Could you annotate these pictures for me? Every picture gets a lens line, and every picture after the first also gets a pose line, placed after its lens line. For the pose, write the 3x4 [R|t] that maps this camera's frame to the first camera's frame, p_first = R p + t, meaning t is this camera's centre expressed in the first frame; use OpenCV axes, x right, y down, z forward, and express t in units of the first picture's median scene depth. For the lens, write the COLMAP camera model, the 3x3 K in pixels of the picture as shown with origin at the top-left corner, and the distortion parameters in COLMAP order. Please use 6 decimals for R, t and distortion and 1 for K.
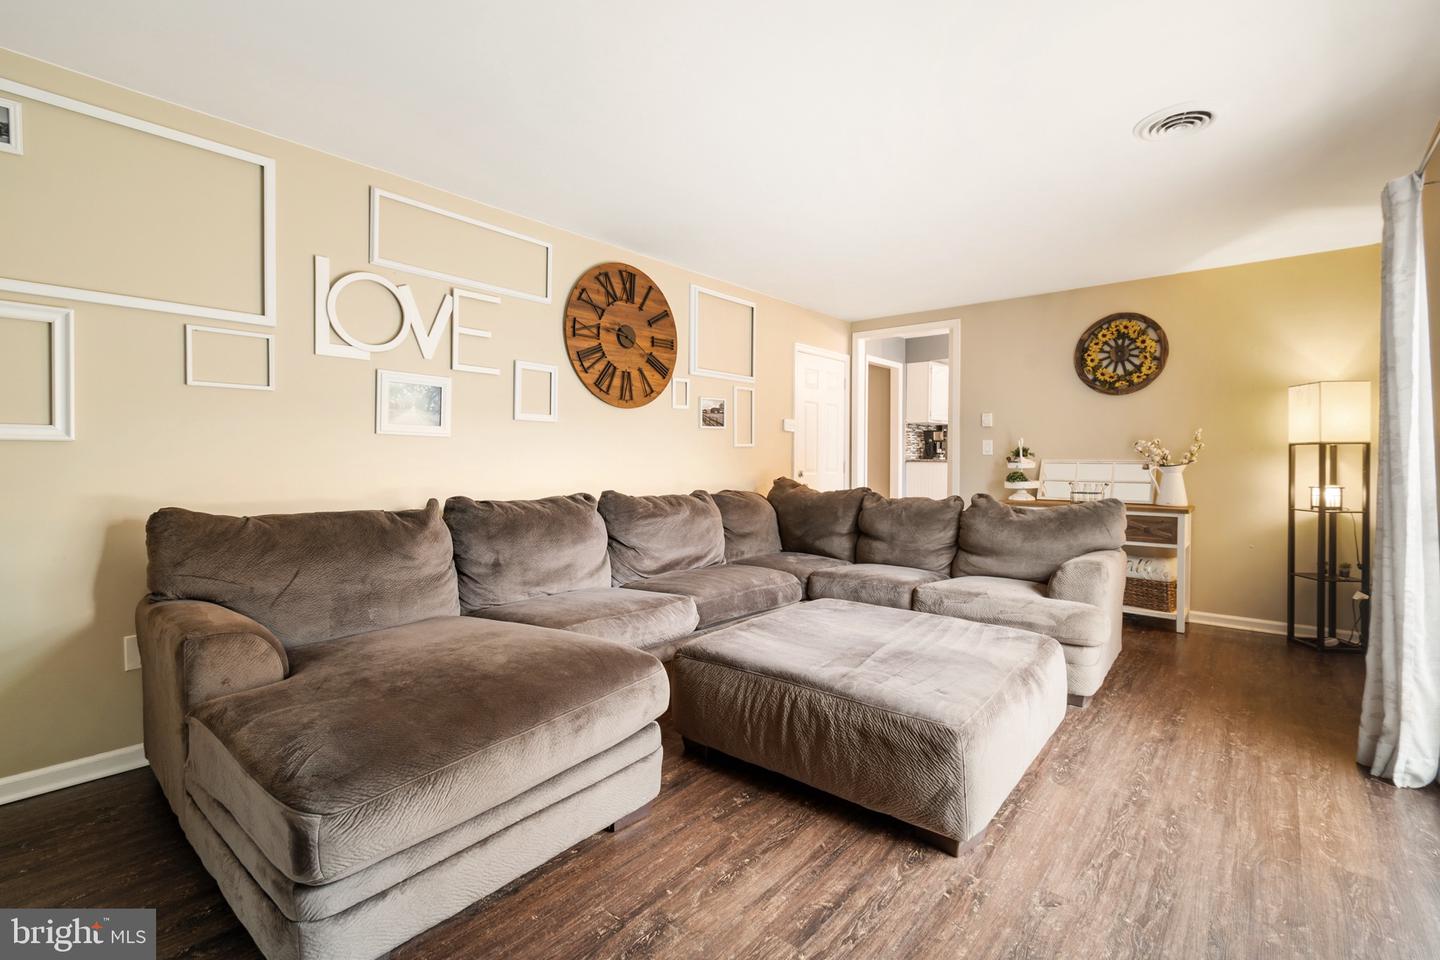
lens RADIAL K [[649.5, 0, 724.1], [0, 649.5, 456.7], [0, 0, 1]] dist [0.000875, -0.000245]
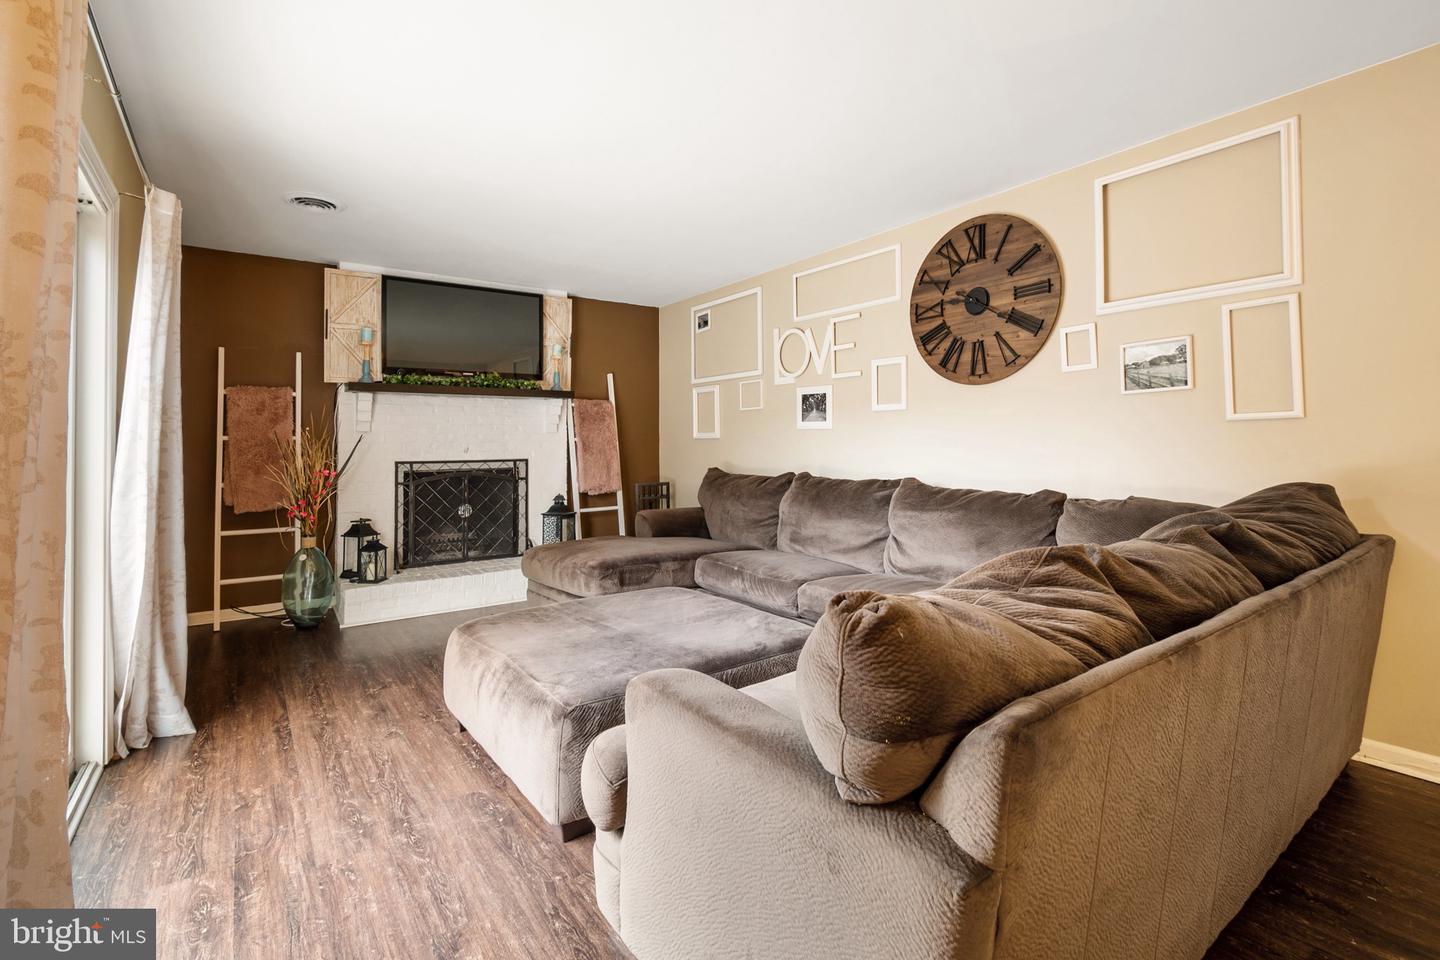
lens RADIAL K [[658.6, 0, 740.5], [0, 658.6, 430.7], [0, 0, 1]] dist [-0.000317, -0.000158]
pose [[-0.216991, -0.017032, -0.976025, 0.797264], [0.013959, 0.999691, -0.020549, -0.000716], [0.976074, -0.018083, -0.216687, 0.923728]]
